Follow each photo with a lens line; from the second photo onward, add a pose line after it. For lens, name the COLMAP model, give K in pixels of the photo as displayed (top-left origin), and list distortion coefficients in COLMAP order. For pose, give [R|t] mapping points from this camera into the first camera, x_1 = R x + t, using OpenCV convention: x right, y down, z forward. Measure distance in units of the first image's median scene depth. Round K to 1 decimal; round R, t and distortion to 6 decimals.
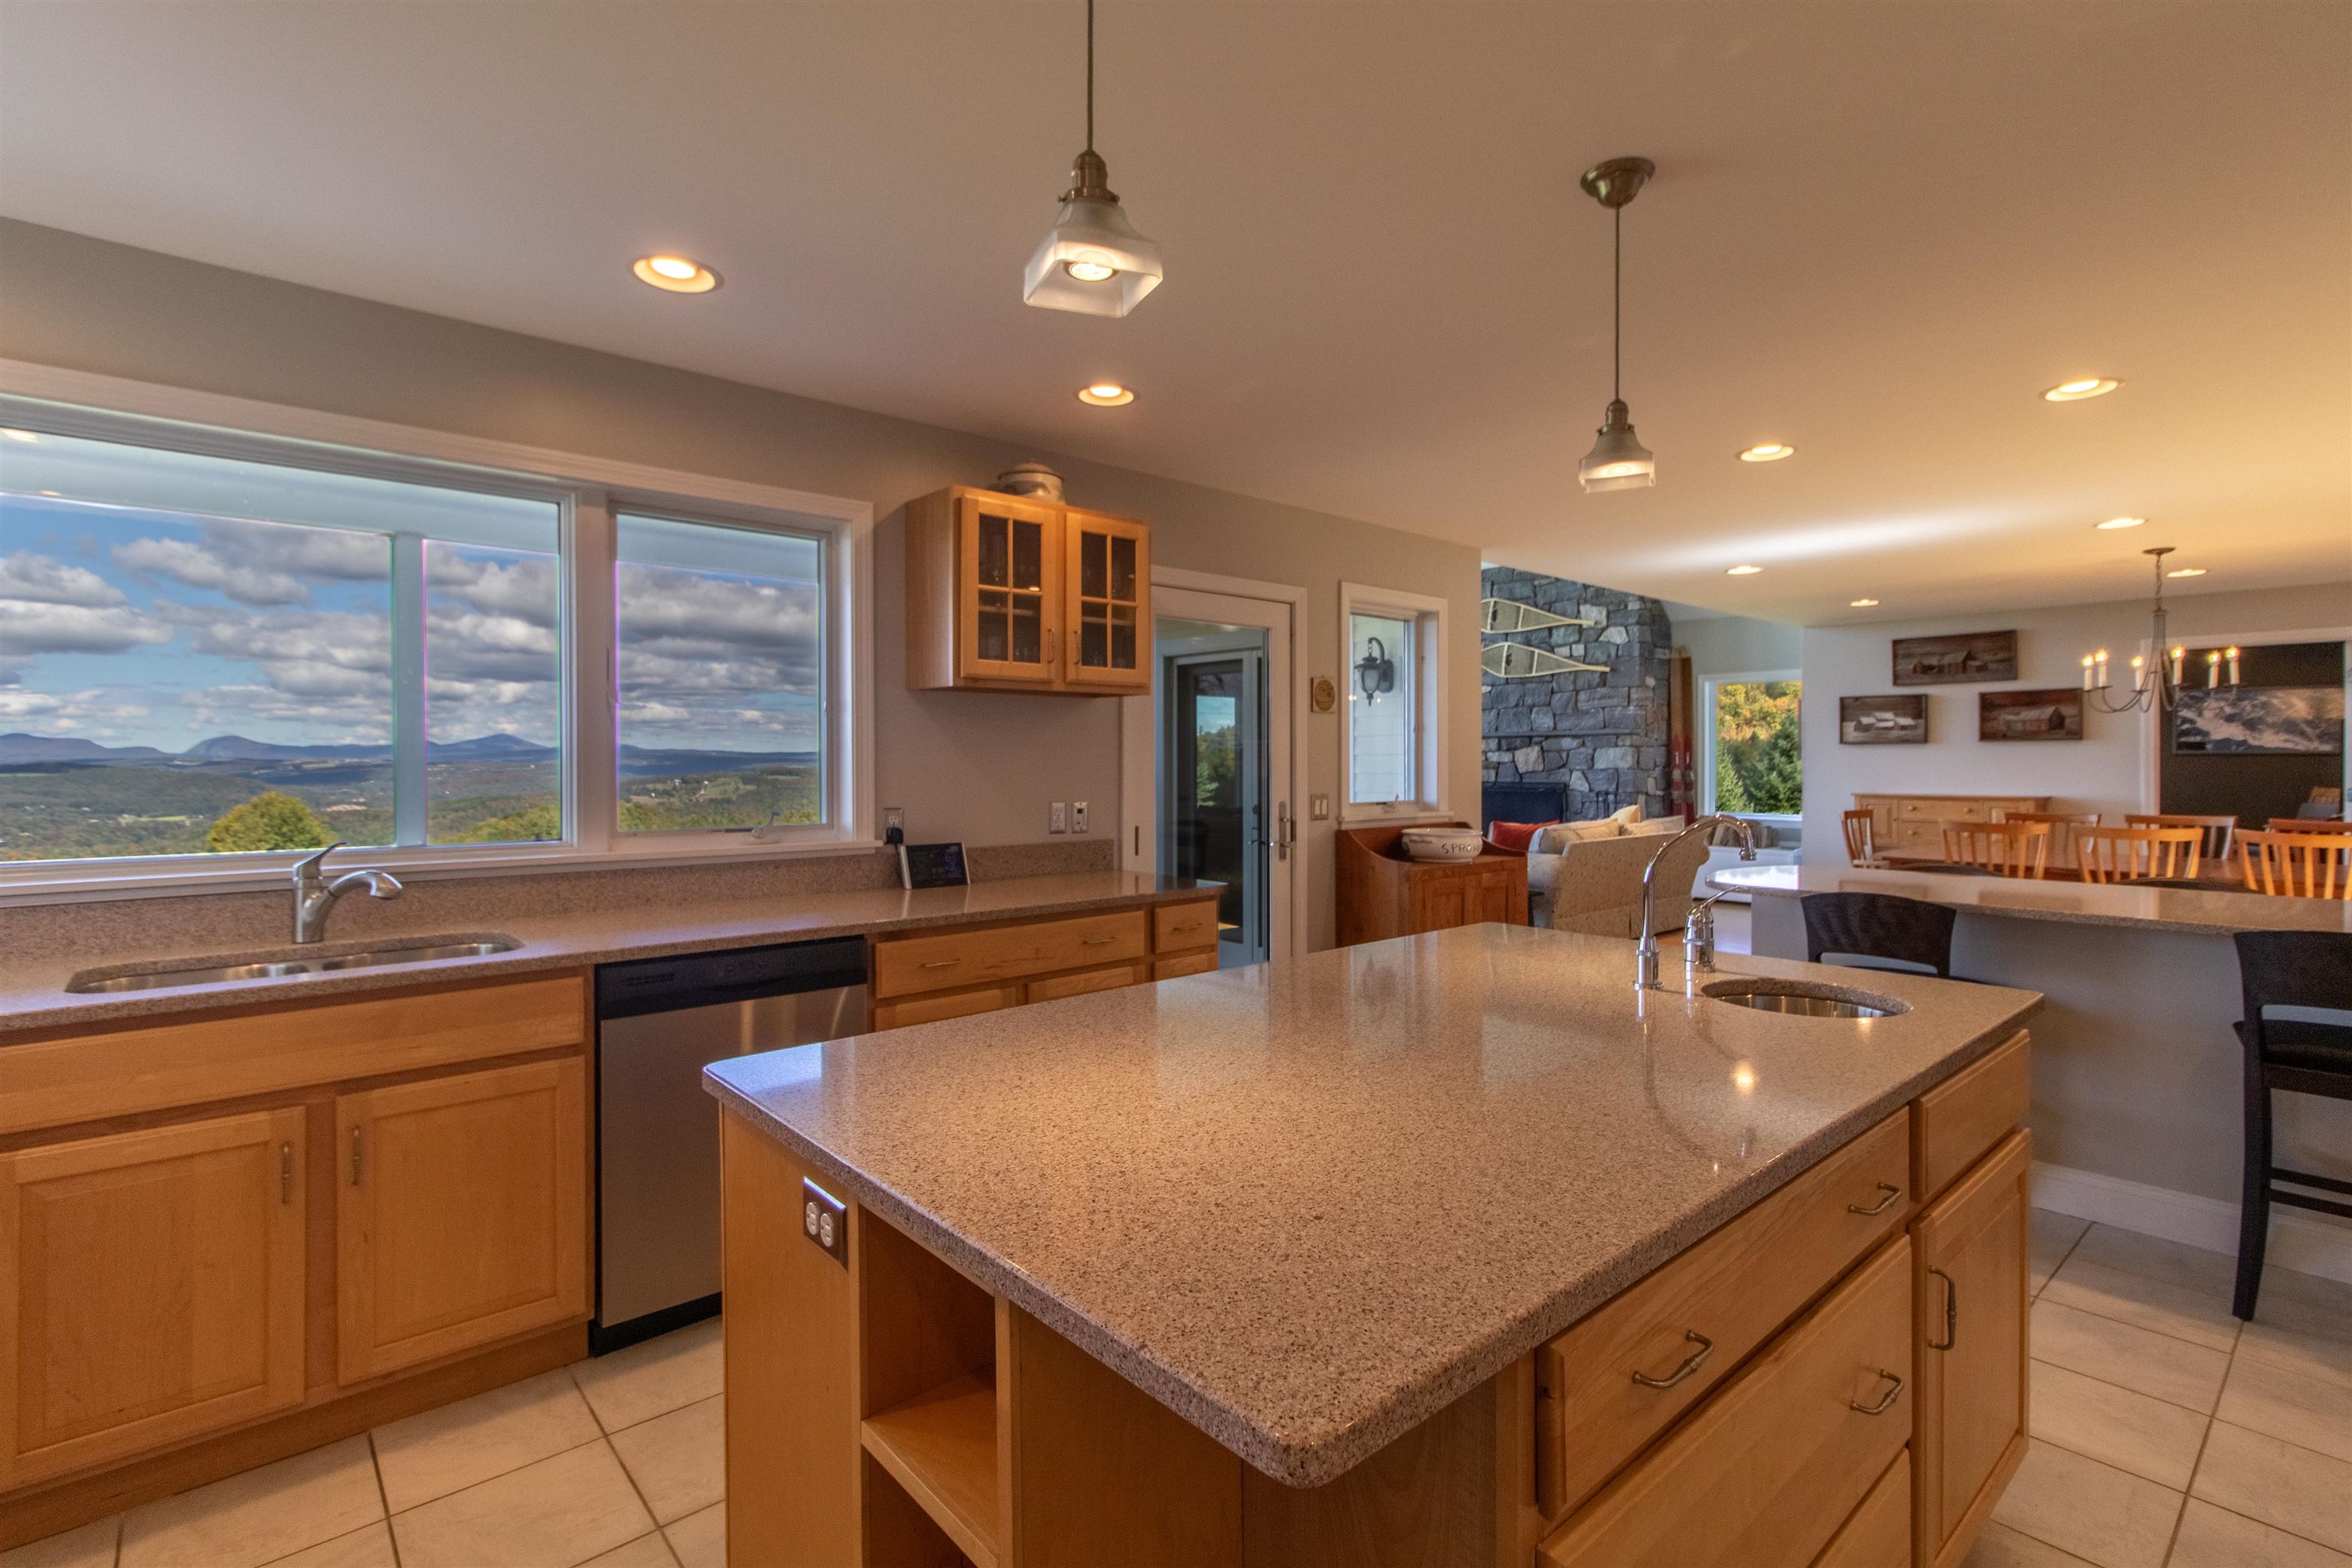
lens RADIAL K [[1102.2, 0, 1174.3], [0, 1102.2, 773.6], [0, 0, 1]] dist [0.004073, 0.001048]
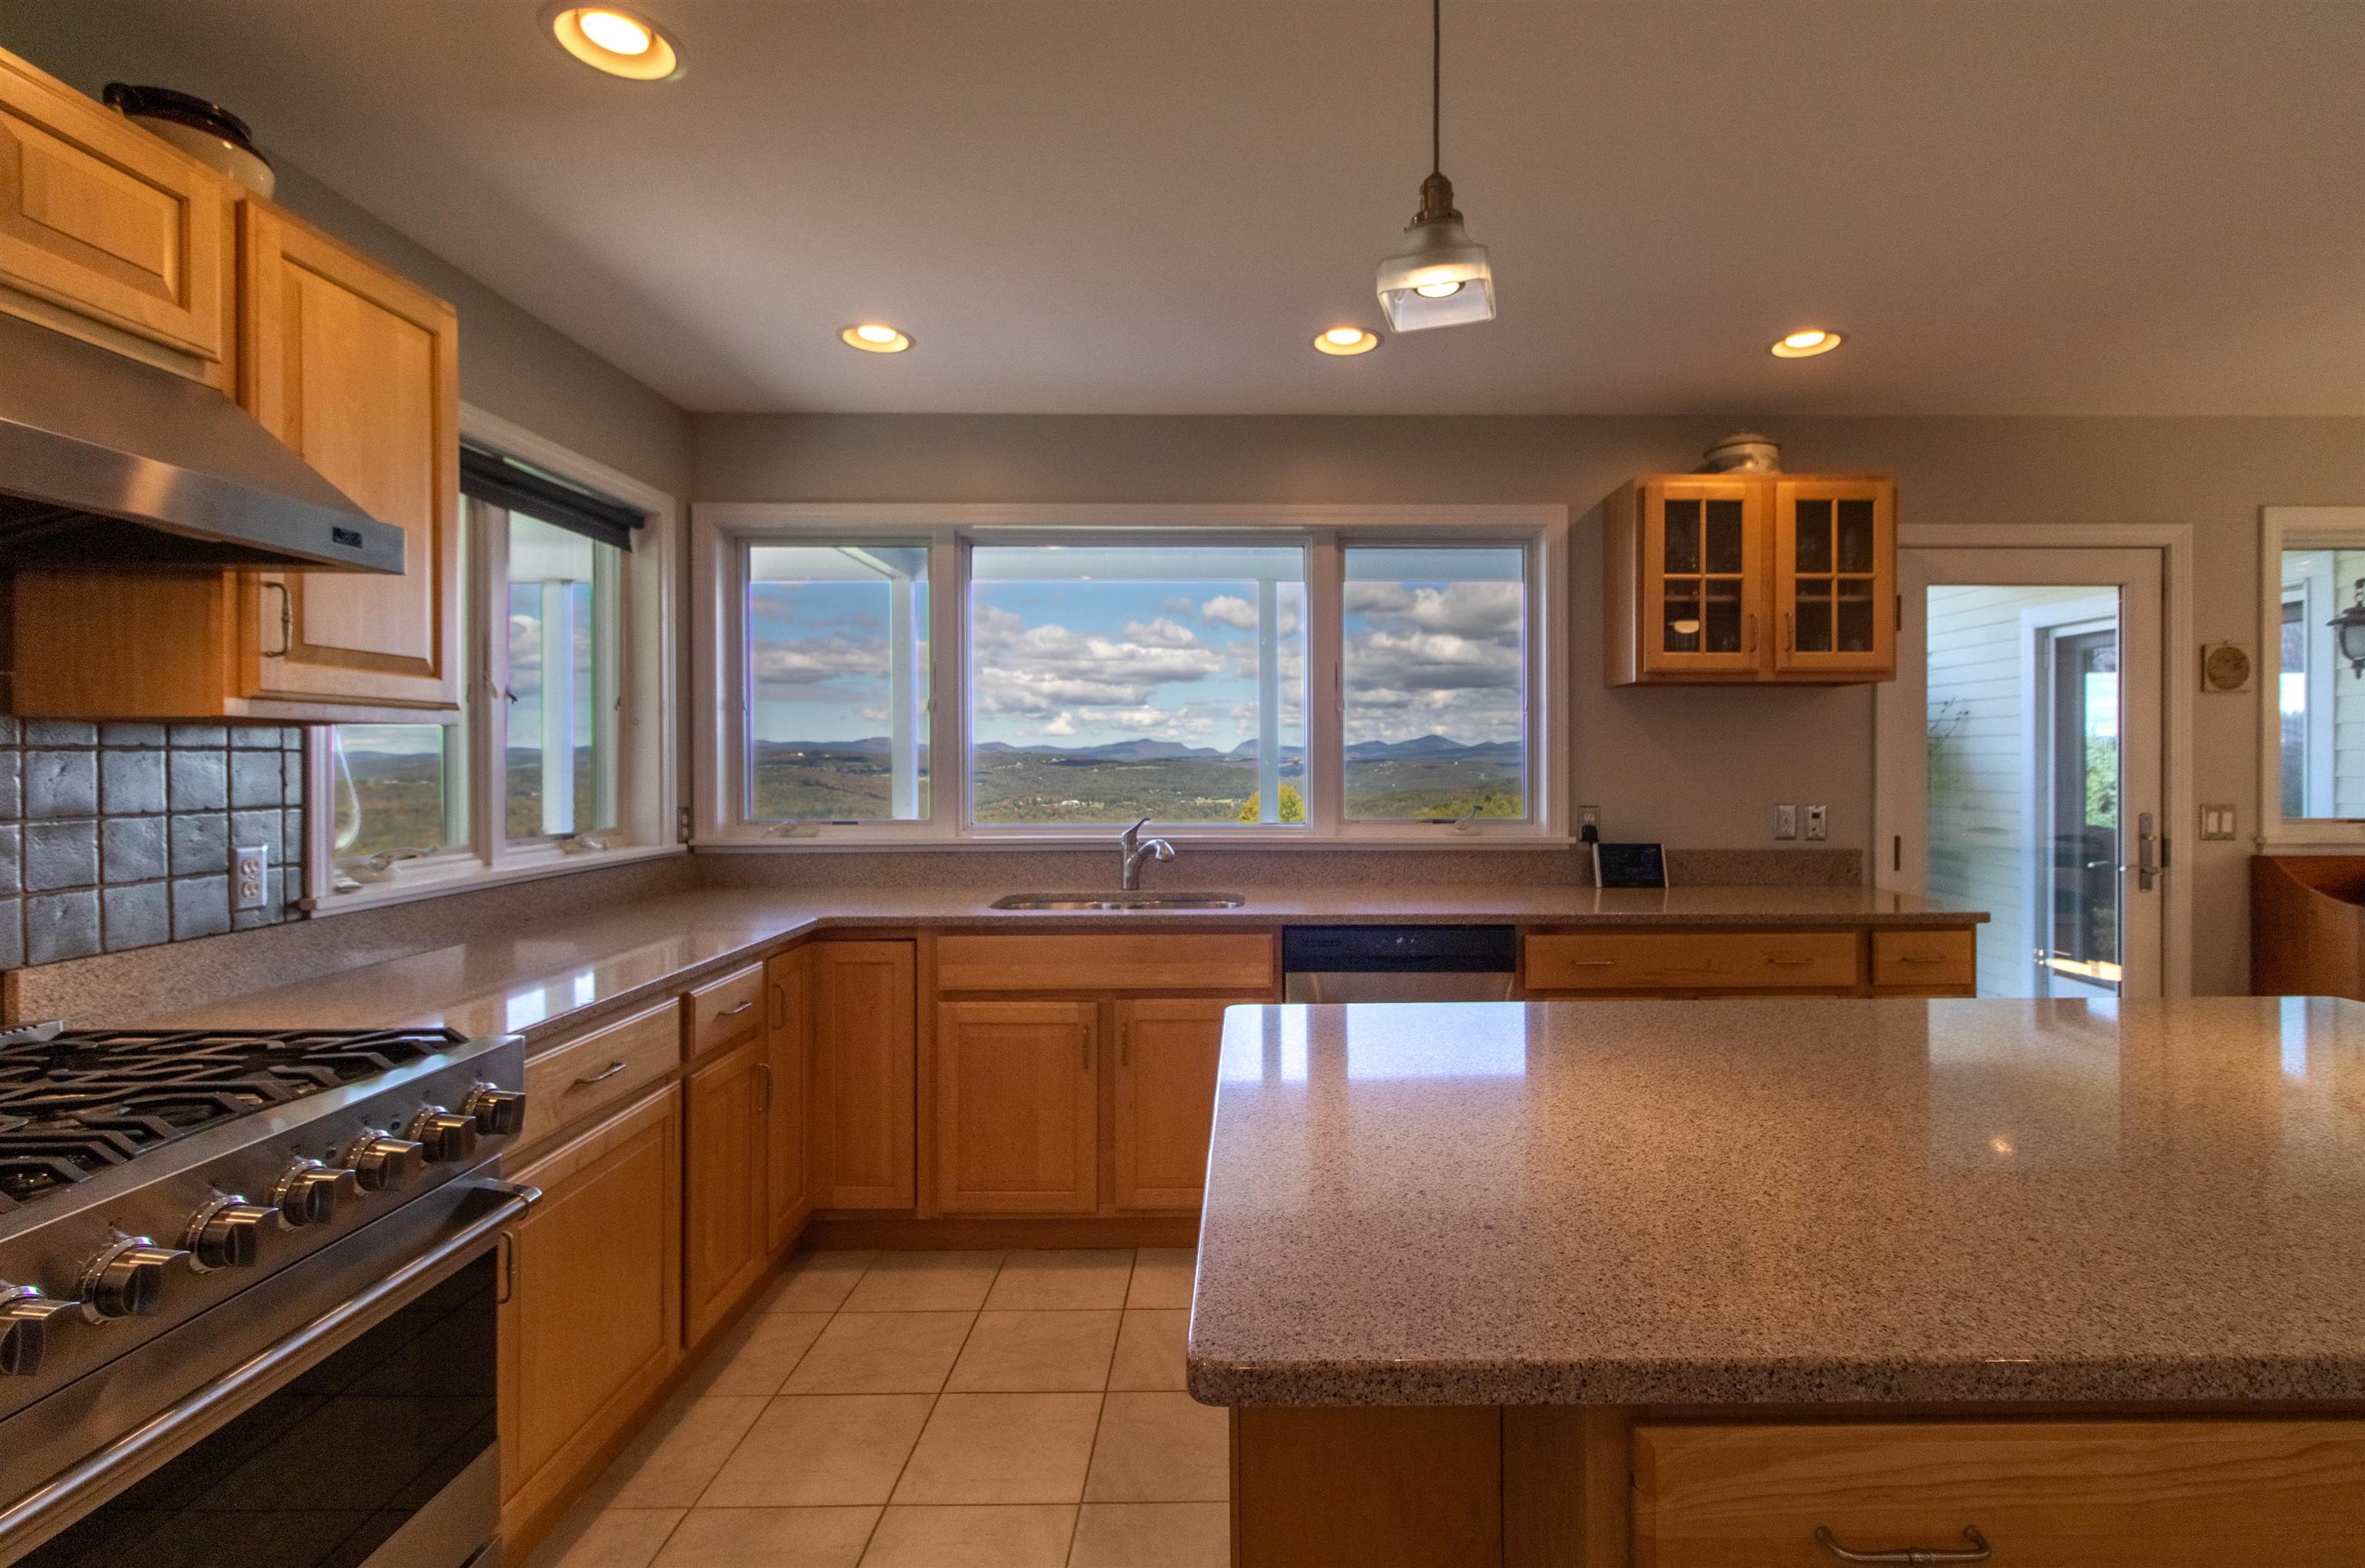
lens RADIAL K [[1108.2, 0, 1242.7], [0, 1108.2, 767.5], [0, 0, 1]] dist [0.004073, 0.001048]
pose [[0.752427, 0.005646, -0.658651, 0.184072], [-0.007962, 0.999968, -0.000523, -0.000472], [0.658627, 0.005638, 0.752448, 0.035256]]
